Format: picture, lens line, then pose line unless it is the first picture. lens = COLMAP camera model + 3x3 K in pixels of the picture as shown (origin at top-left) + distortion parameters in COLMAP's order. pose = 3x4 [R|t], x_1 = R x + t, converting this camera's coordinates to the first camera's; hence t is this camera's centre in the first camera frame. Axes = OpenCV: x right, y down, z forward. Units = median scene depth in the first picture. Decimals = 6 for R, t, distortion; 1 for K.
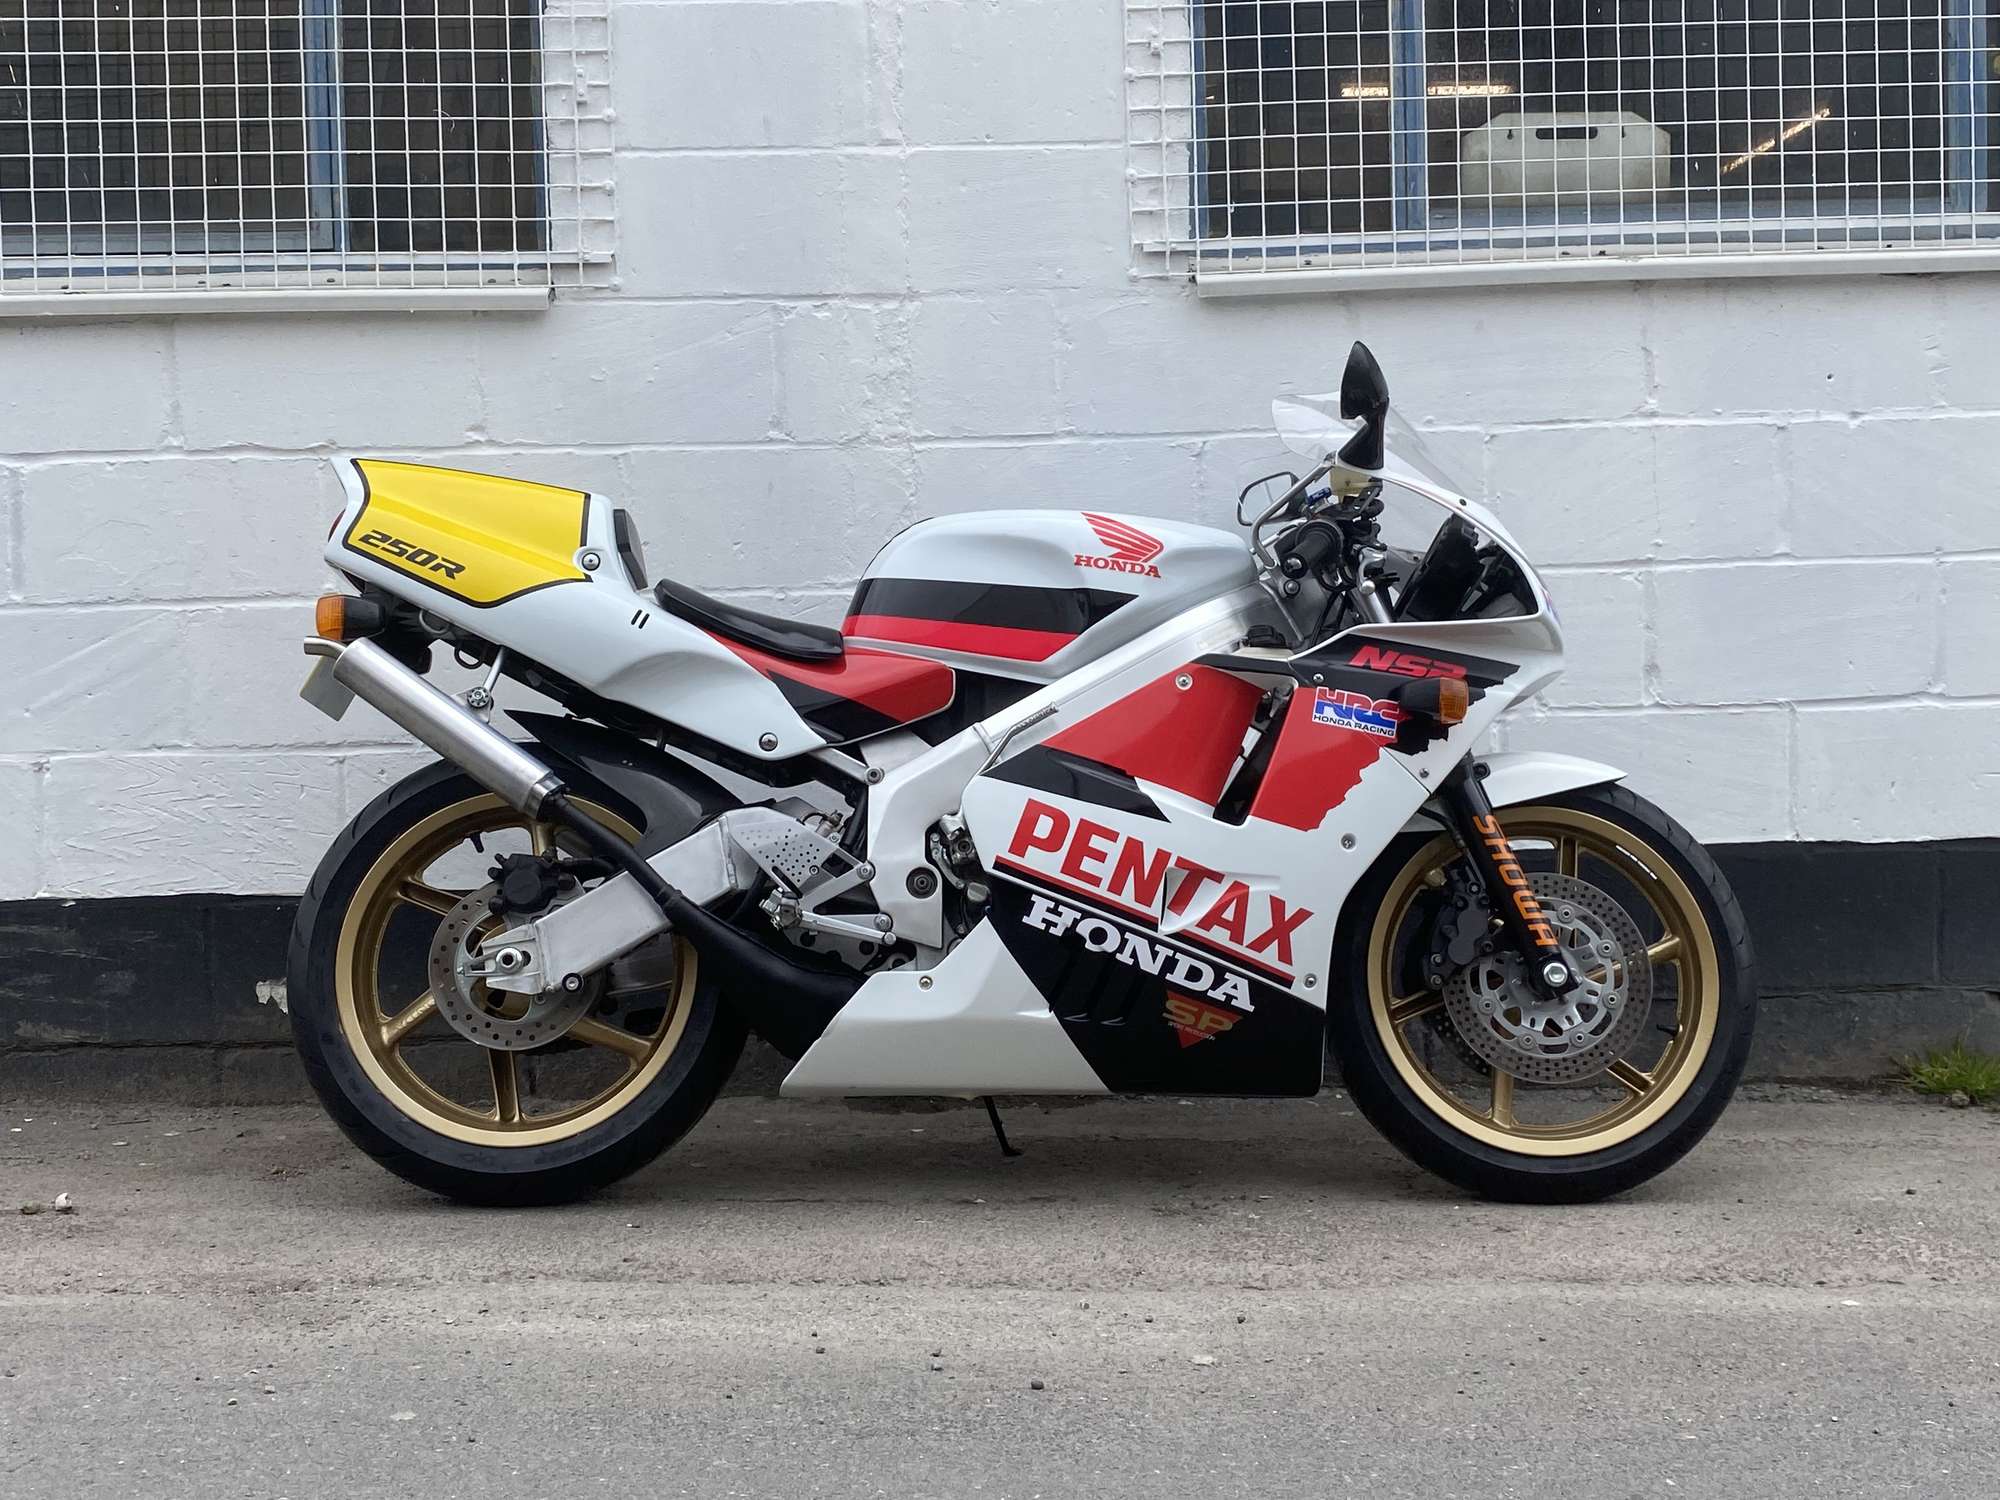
lens RADIAL K [[2262.7, 0, 996.0], [0, 2262.7, 752.5], [0, 0, 1]] dist [0.136656, 0.000000]
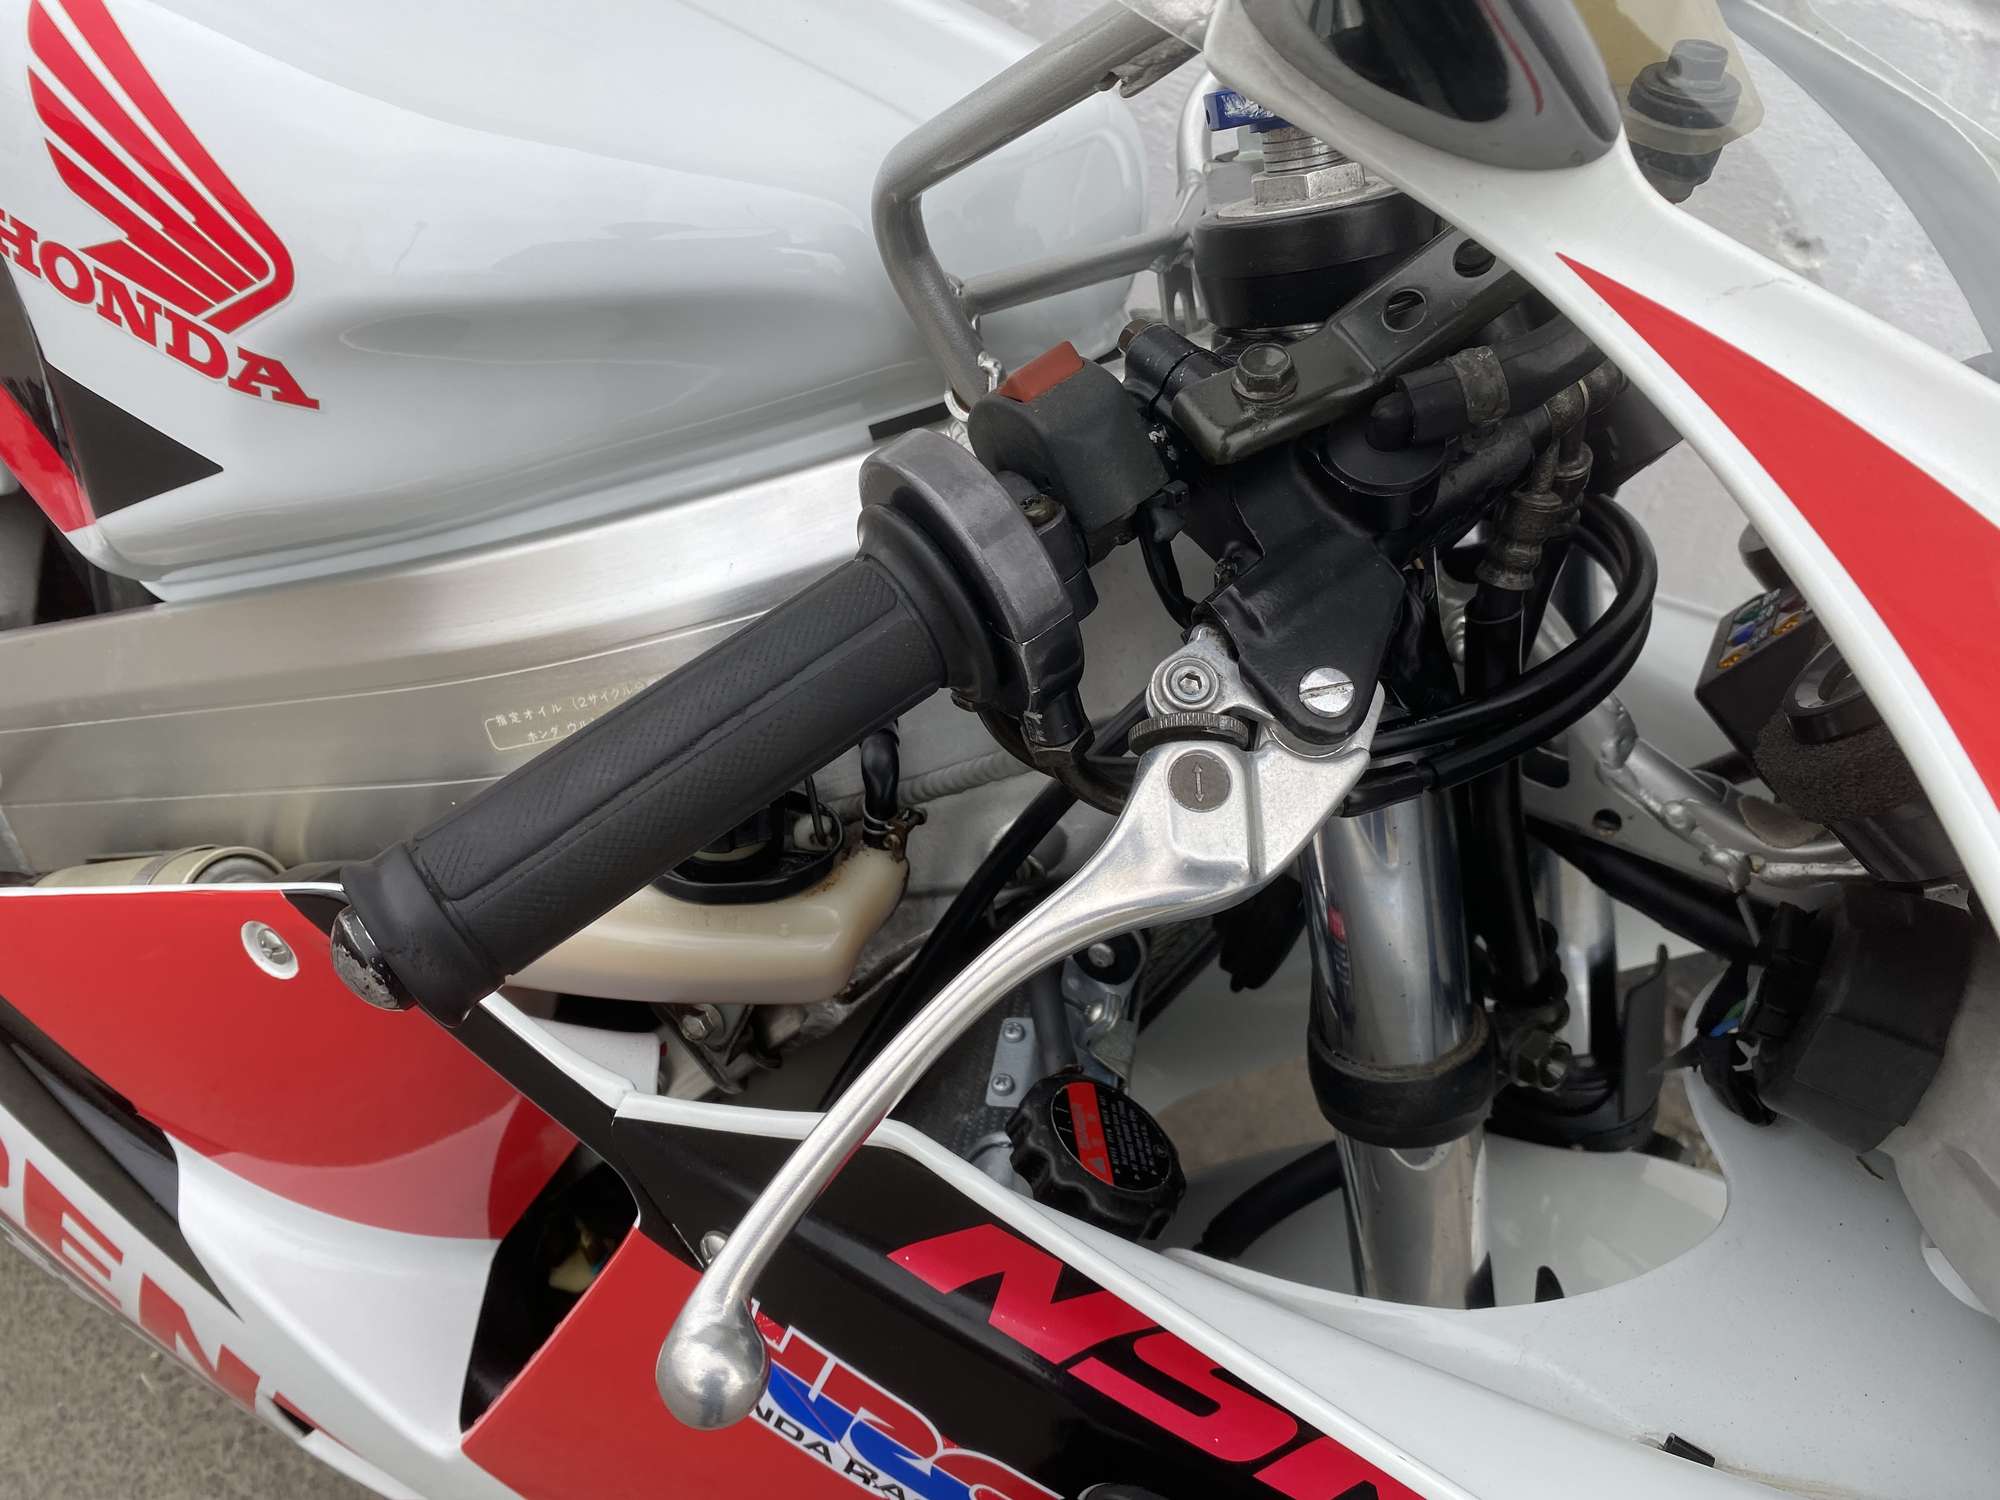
lens RADIAL K [[1545.4, 0, 954.2], [0, 1545.4, 697.2], [0, 0, 1]] dist [0.029411, -0.028453]
pose [[0.846044, 0.408783, -0.342208, 0.182863], [-0.072450, 0.724113, 0.685866, -0.160976], [0.528167, -0.555480, 0.642248, 0.931642]]
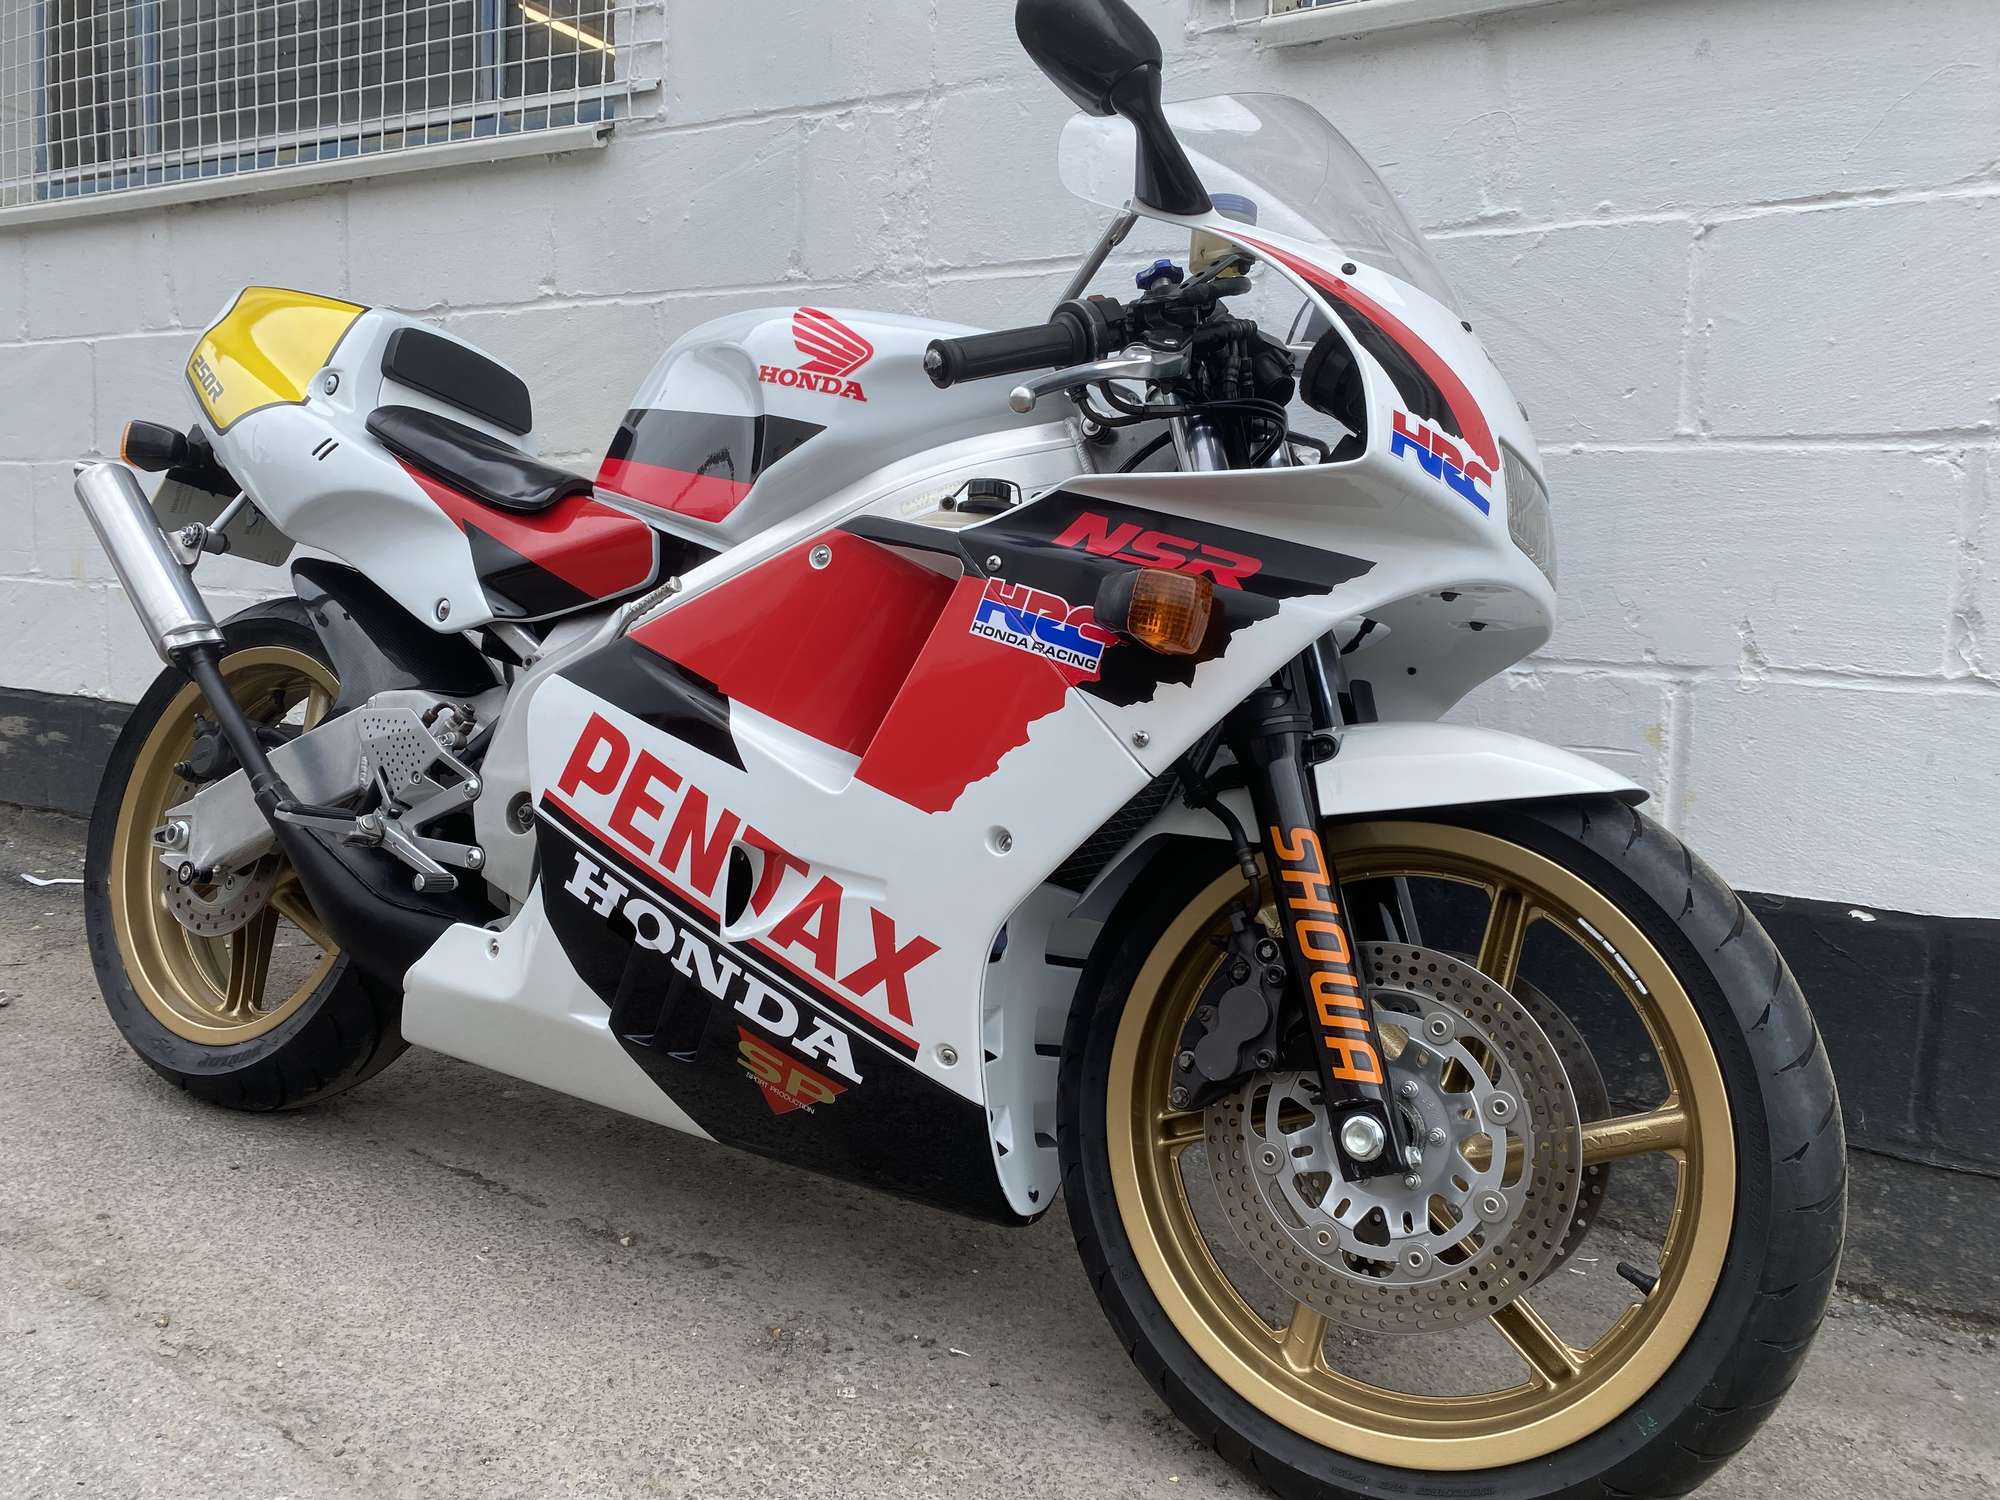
lens RADIAL K [[1545.4, 0, 1002.9], [0, 1545.4, 735.5], [0, 0, 1]] dist [0.029411, -0.028453]
pose [[0.842771, 0.109492, -0.527018, 0.355852], [-0.086098, 0.993908, 0.068809, -0.015206], [0.531341, -0.012615, 0.847064, 0.644607]]
